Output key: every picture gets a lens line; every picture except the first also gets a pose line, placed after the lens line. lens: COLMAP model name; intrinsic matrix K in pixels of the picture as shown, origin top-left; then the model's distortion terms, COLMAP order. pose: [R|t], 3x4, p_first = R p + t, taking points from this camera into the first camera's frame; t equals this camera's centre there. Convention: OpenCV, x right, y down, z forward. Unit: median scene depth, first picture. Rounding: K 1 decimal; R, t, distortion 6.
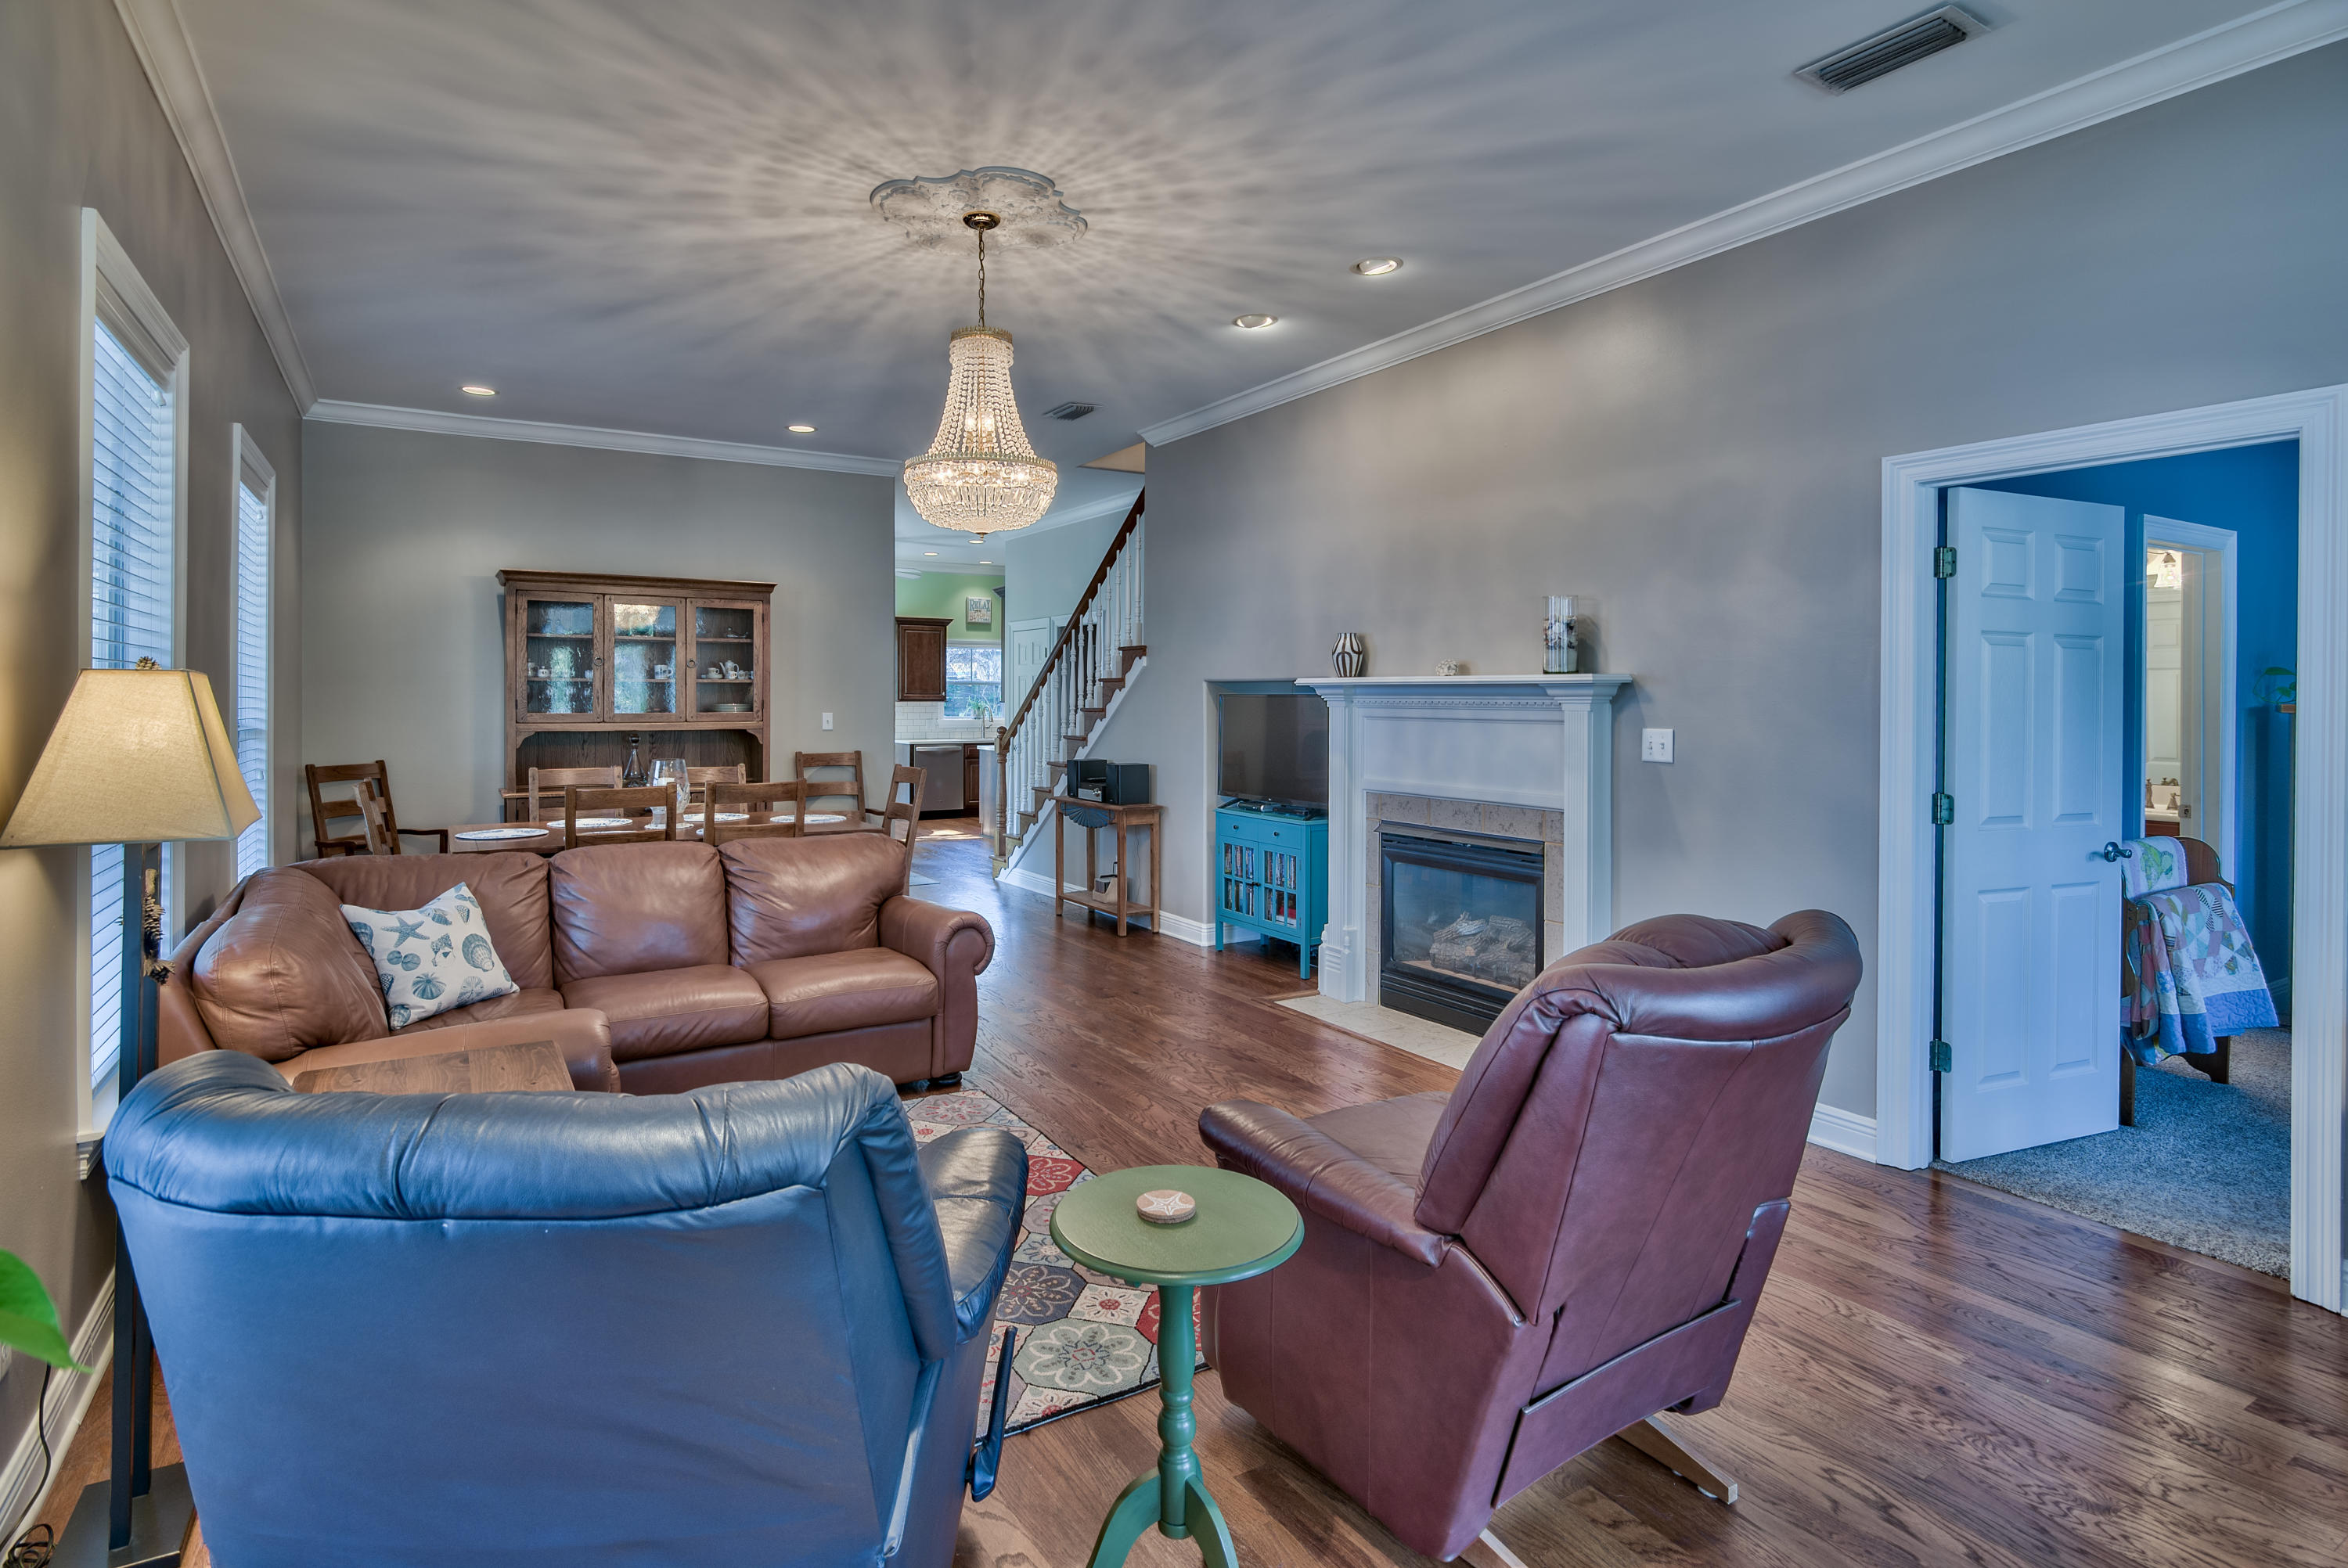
lens RADIAL K [[1173.9, 0, 1091.8], [0, 1173.9, 706.5], [0, 0, 1]] dist [0.000988, 0.000295]
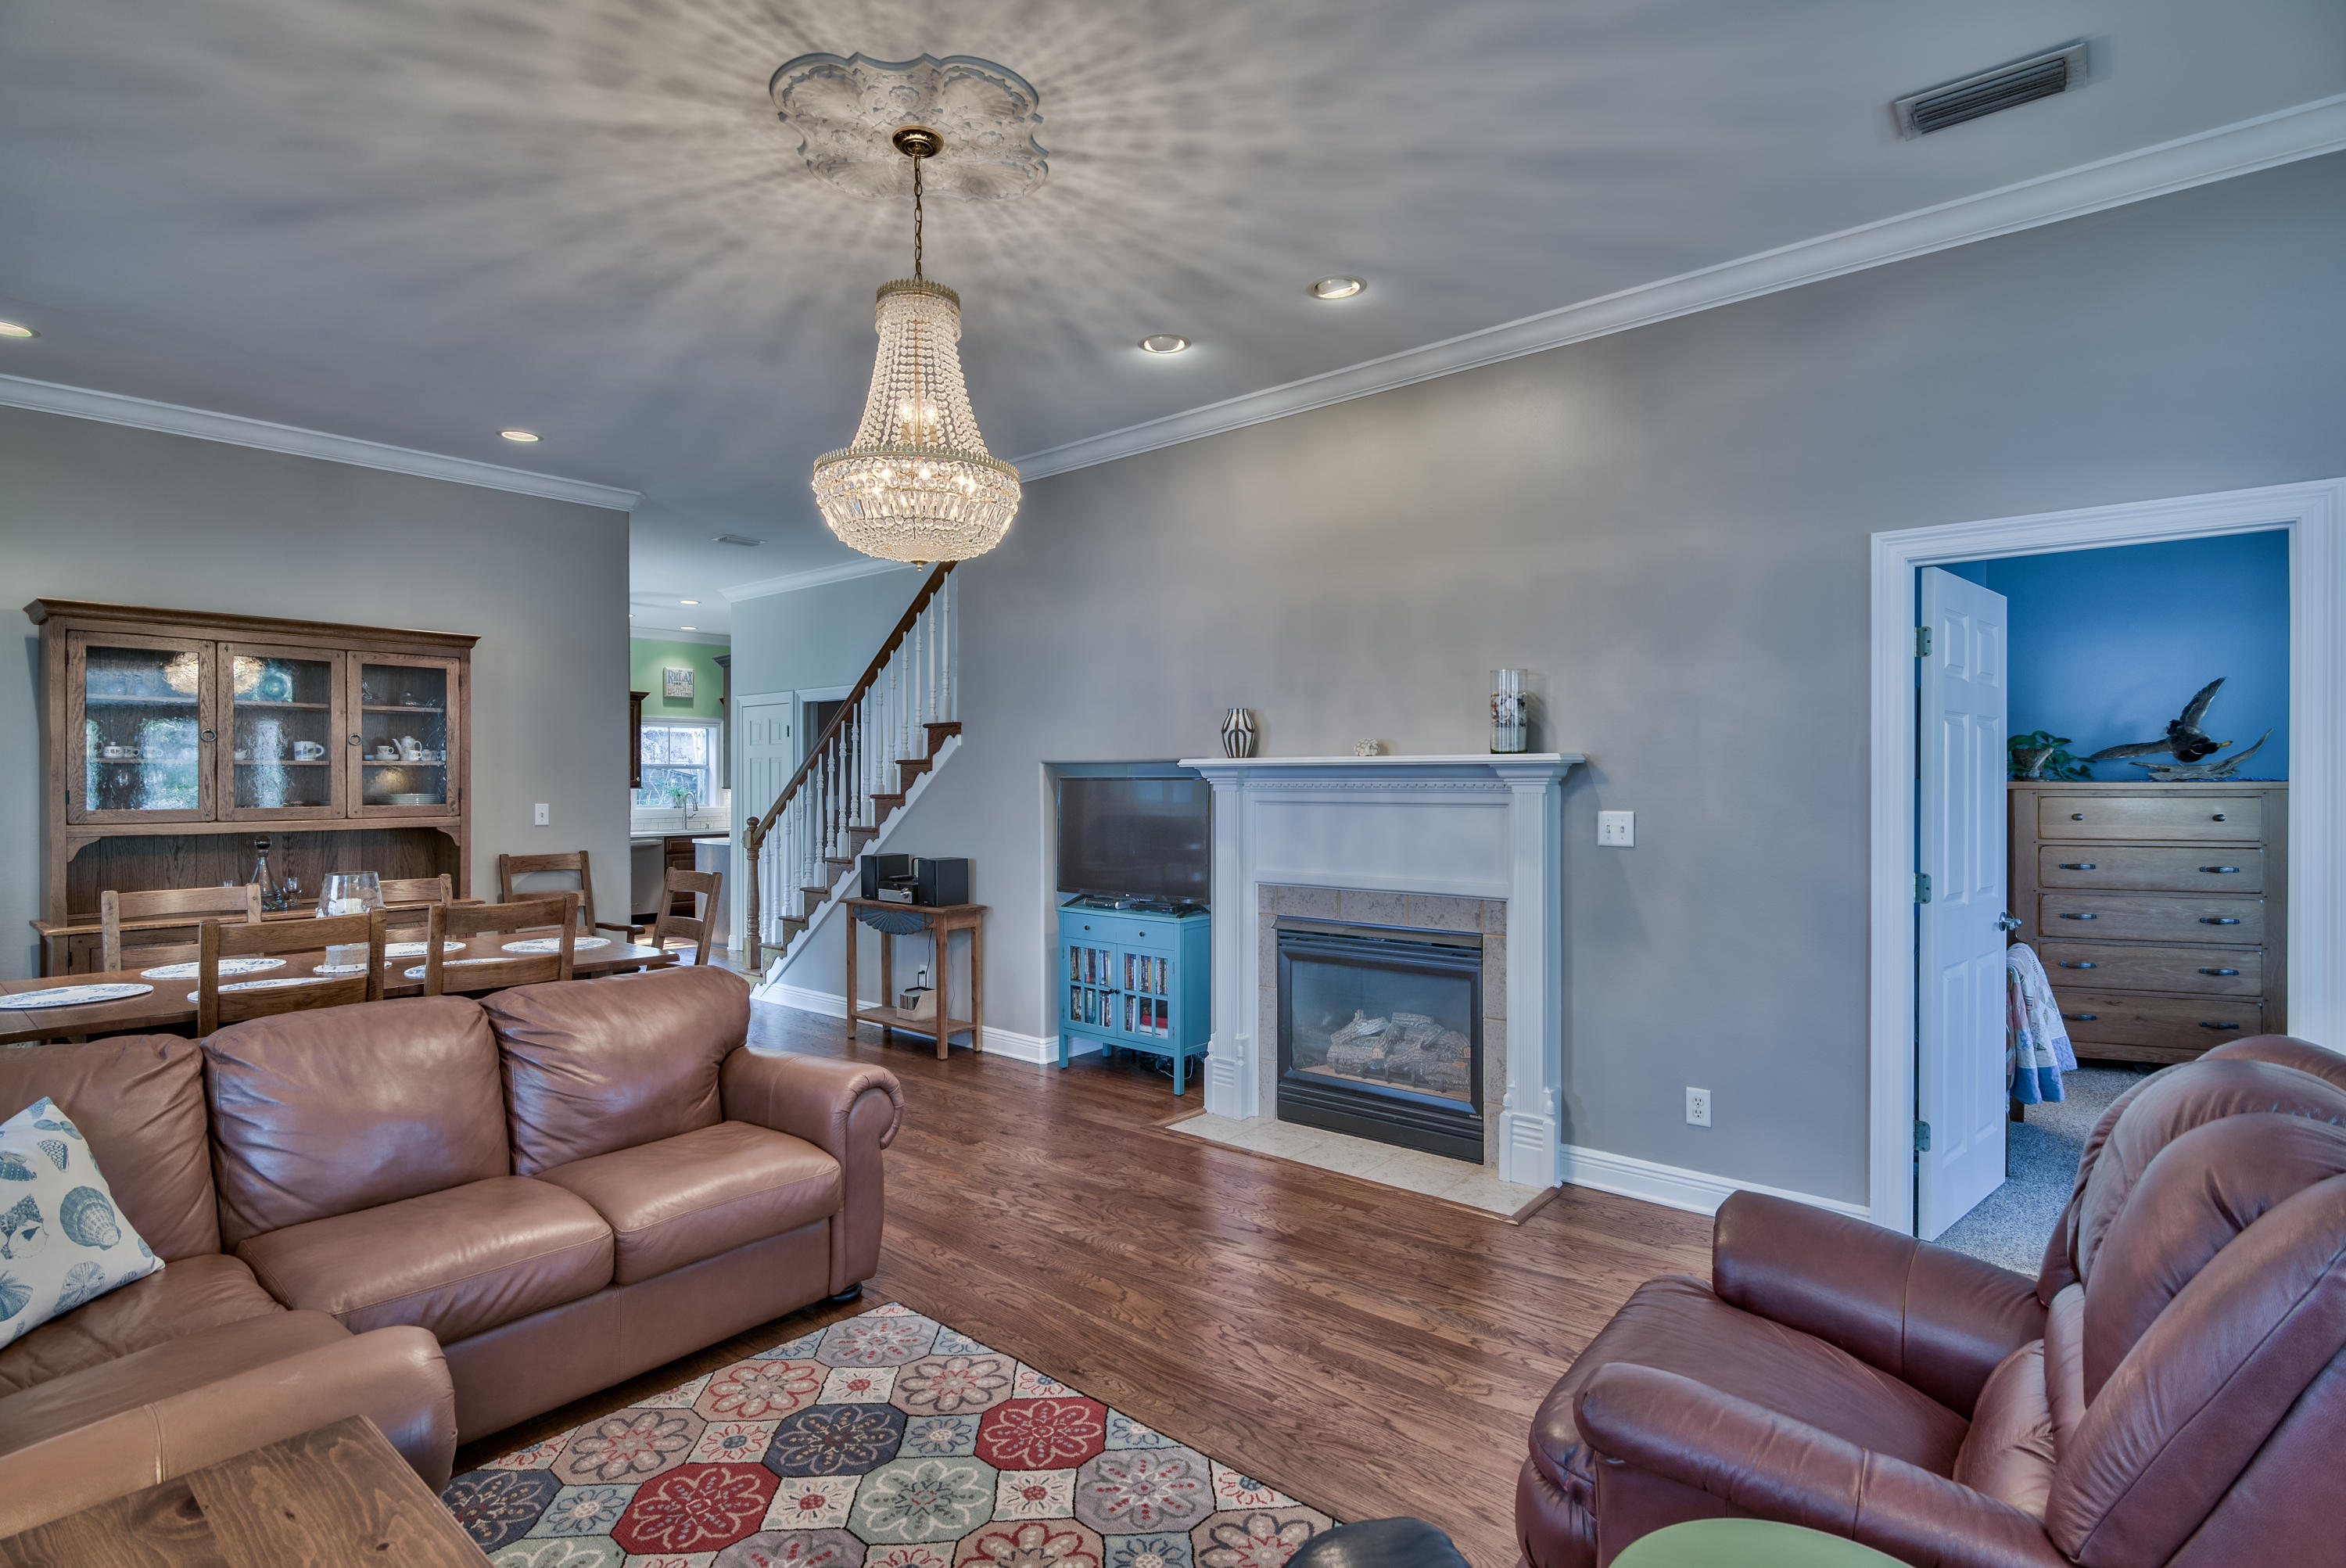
lens RADIAL K [[1158.0, 0, 1138.5], [0, 1158.0, 784.5], [0, 0, 1]] dist [-0.000630, 0.000370]
pose [[0.943501, -0.006681, 0.331303, -0.180862], [0.008335, 0.999959, -0.003572, -0.002426], [-0.331265, 0.006132, 0.943518, 0.228473]]
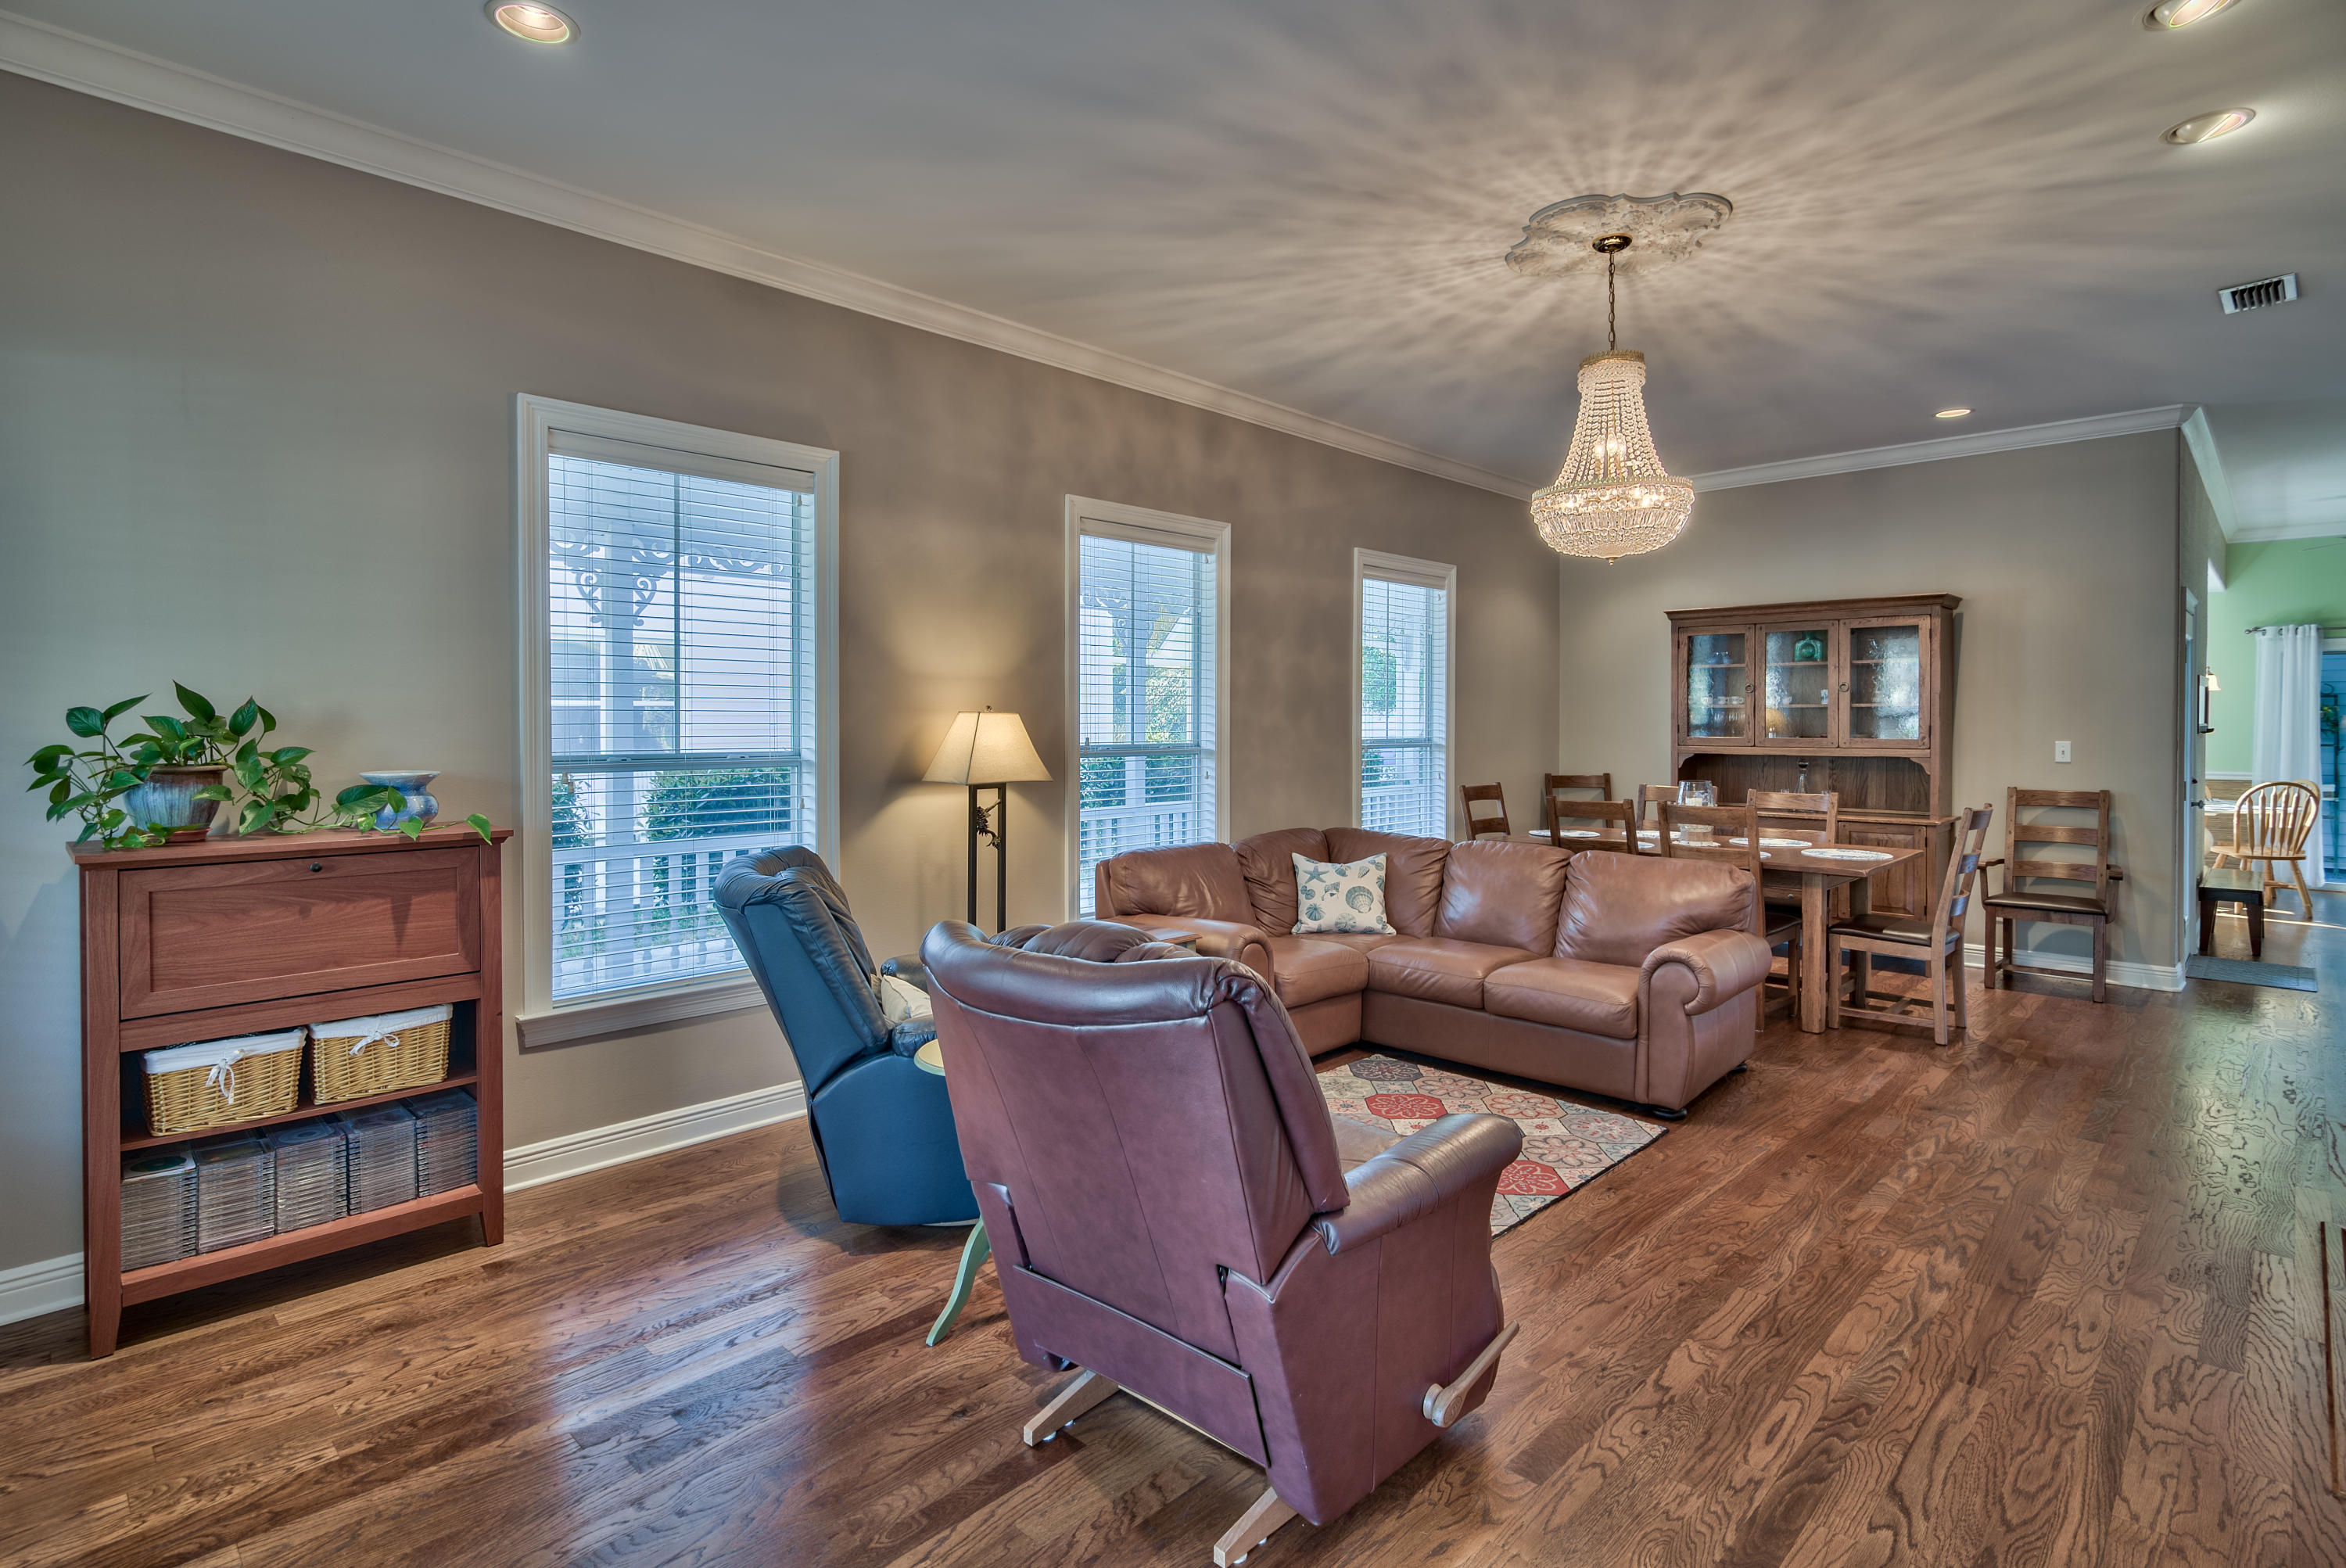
lens RADIAL K [[1161.2, 0, 1175.8], [0, 1161.2, 743.5], [0, 0, 1]] dist [0.000847, 0.000535]
pose [[0.272627, 0.016610, -0.961977, 0.661539], [-0.006951, 0.999859, 0.015294, -0.002169], [0.962095, 0.002517, 0.272704, 0.327843]]
